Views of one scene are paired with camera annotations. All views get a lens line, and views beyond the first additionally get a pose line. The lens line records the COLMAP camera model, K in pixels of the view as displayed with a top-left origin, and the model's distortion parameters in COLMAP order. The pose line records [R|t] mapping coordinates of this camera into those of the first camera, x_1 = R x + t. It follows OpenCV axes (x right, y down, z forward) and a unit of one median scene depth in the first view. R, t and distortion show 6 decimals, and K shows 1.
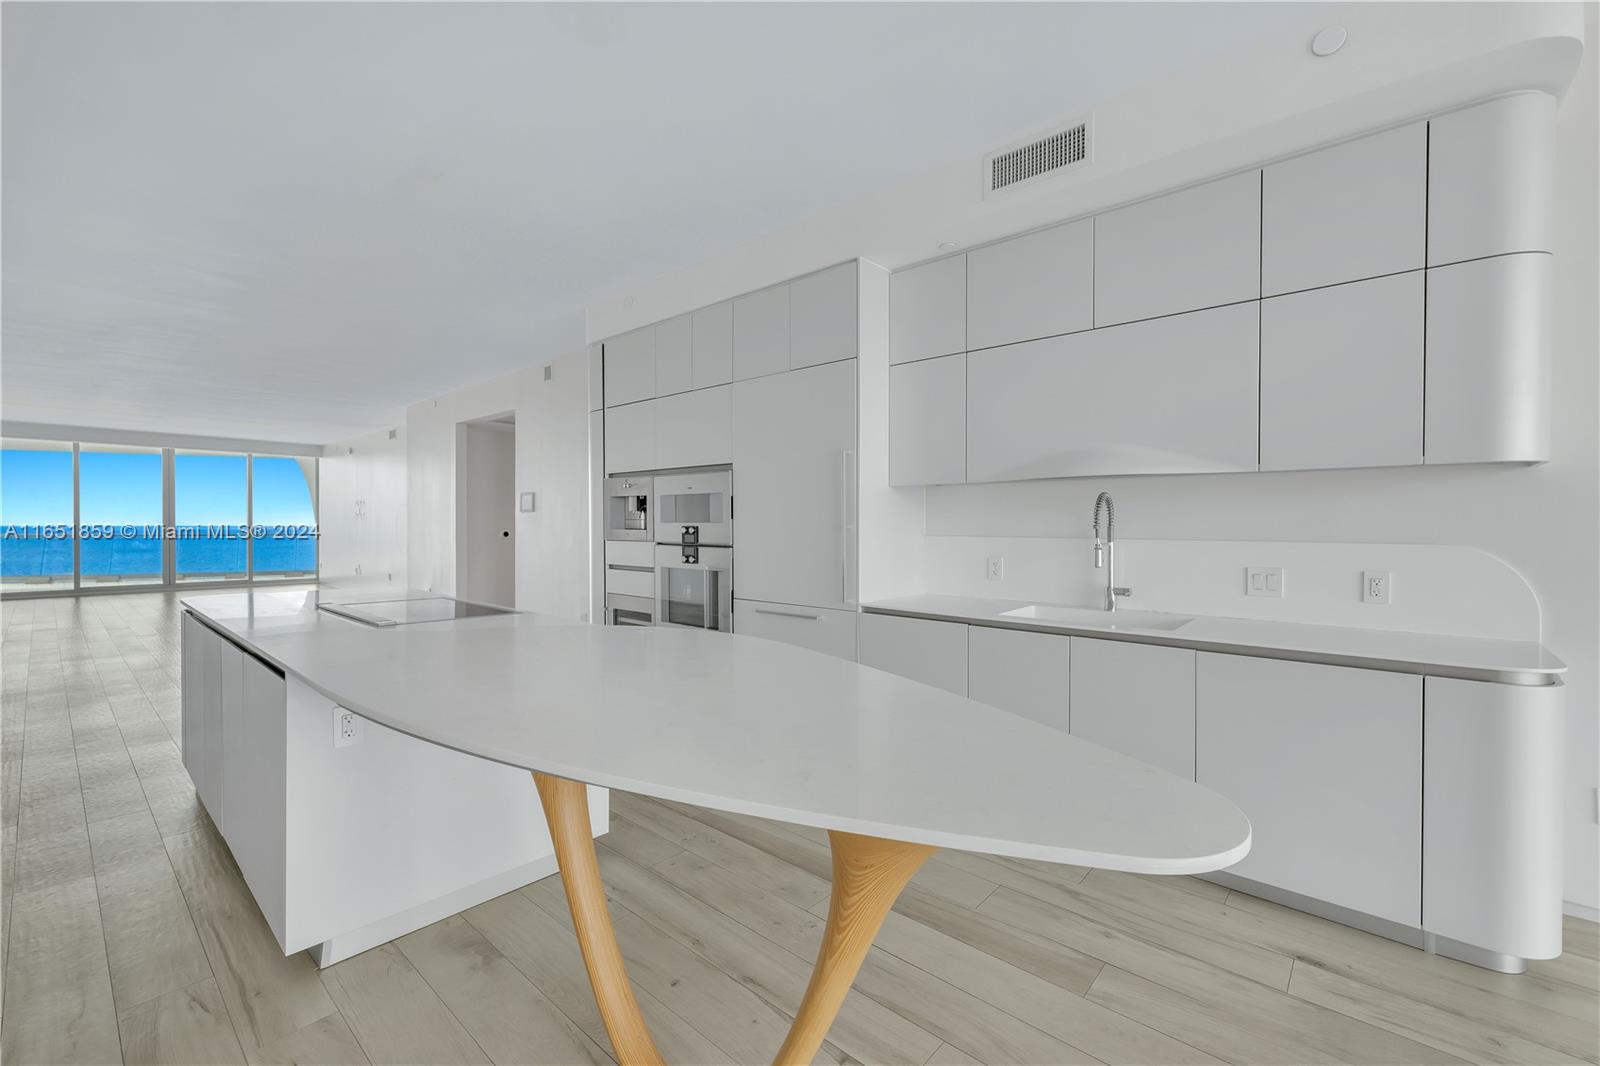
lens RADIAL K [[666.1, 0, 802.3], [0, 666.1, 526.5], [0, 0, 1]] dist [0.000275, 0.000090]
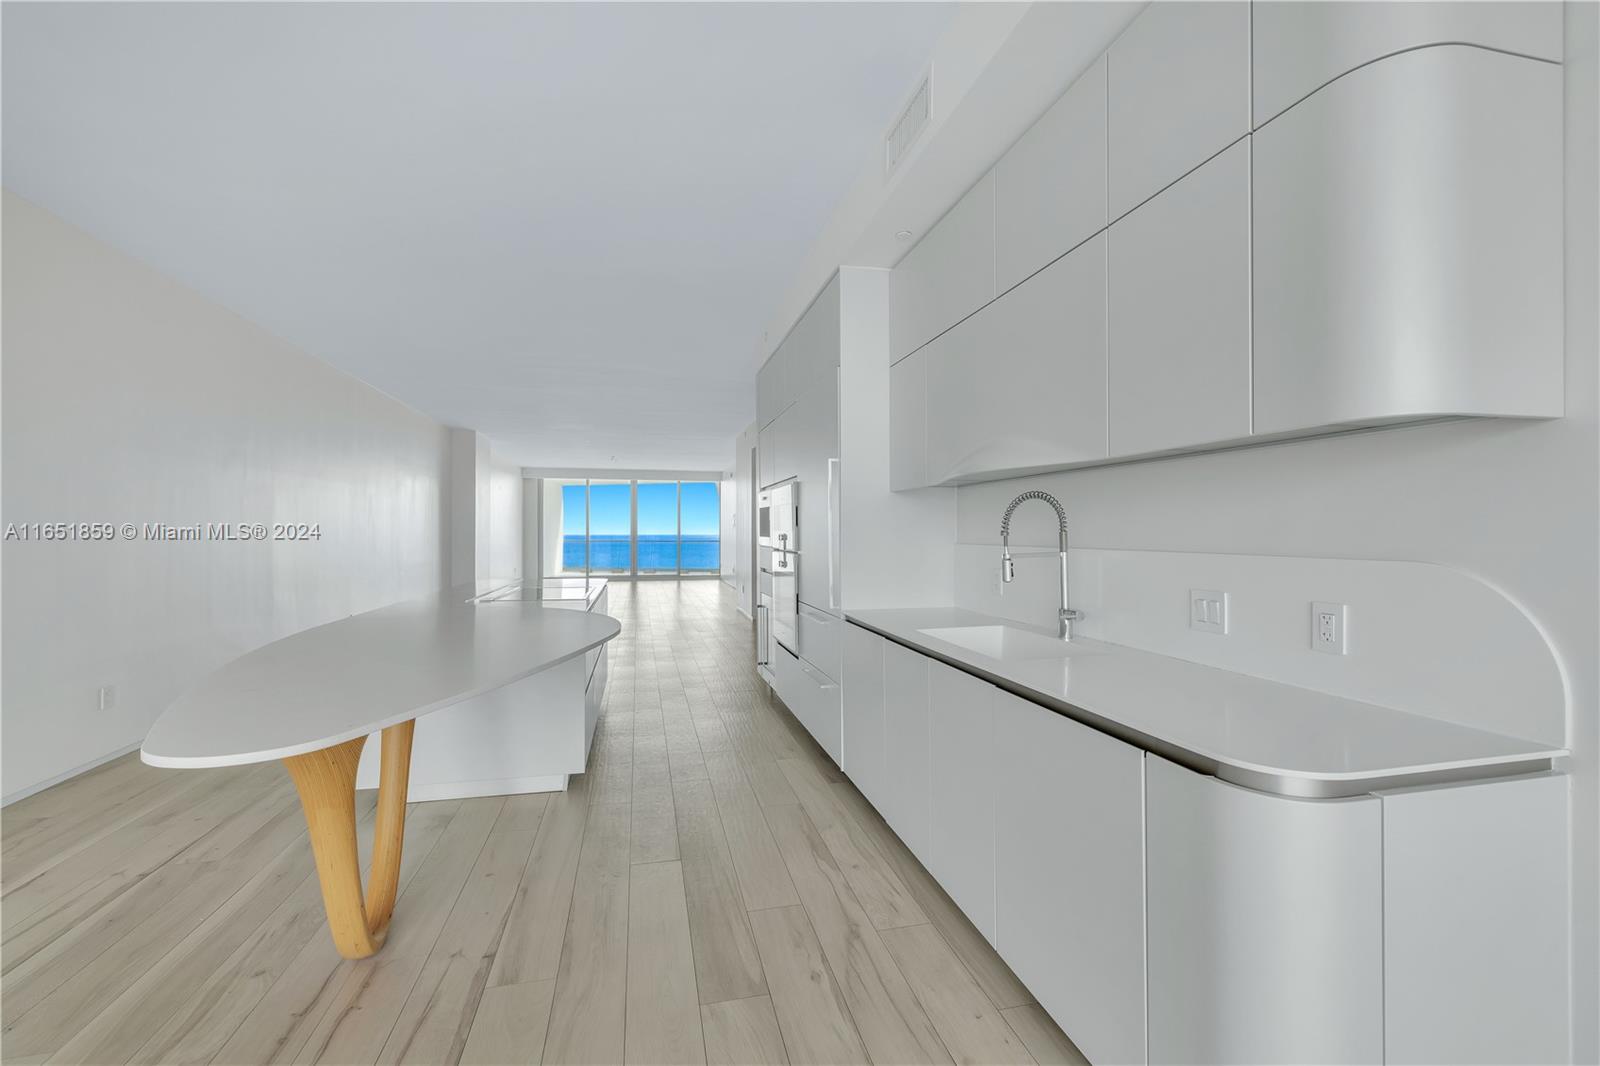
lens RADIAL K [[666.1, 0, 802.6], [0, 666.1, 526.3], [0, 0, 1]] dist [0.000275, 0.000090]
pose [[0.816953, -0.009909, -0.576619, 0.542856], [0.002642, 0.999906, -0.013440, 0.001532], [0.576698, 0.009456, 0.816903, 0.128211]]
